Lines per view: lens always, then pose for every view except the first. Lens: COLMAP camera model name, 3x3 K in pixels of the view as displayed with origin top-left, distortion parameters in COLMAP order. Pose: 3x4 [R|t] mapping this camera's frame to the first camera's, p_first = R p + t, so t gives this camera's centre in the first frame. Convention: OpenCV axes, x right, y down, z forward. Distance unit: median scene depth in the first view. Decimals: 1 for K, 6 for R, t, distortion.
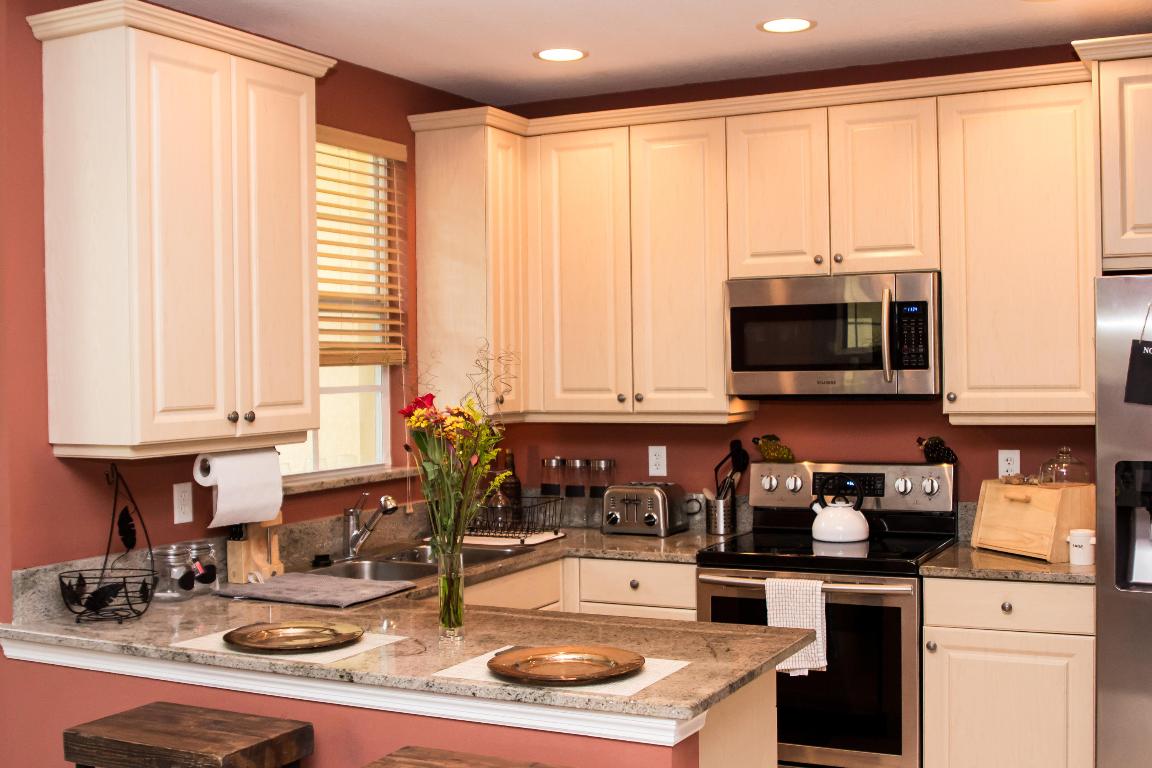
lens RADIAL K [[1335.4, 0, 576.0], [0, 1335.4, 384.0], [0, 0, 1]] dist [-0.113765, 0.072475]
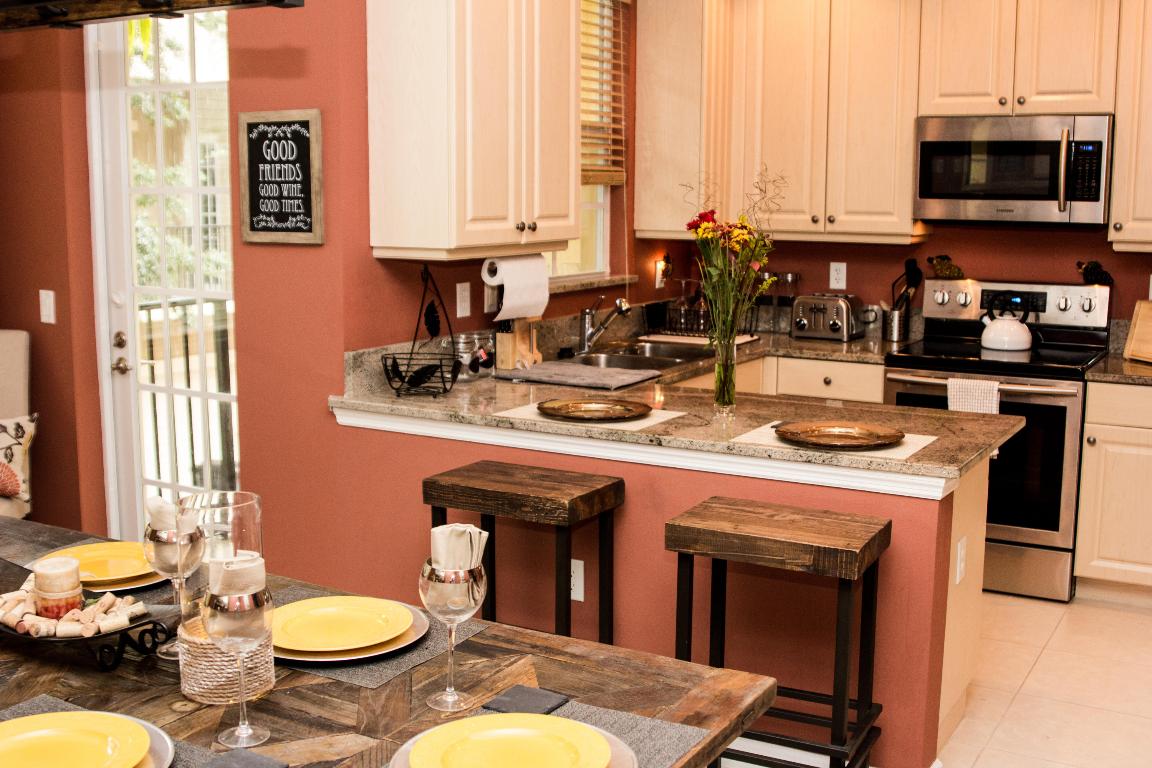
lens RADIAL K [[1261.4, 0, 555.5], [0, 1261.4, 380.7], [0, 0, 1]] dist [-0.106078, 0.054341]
pose [[0.997923, 0.028754, -0.057644, -0.134200], [-0.020634, 0.990381, 0.136823, 0.005743], [0.061024, -0.135349, 0.988917, -0.100106]]
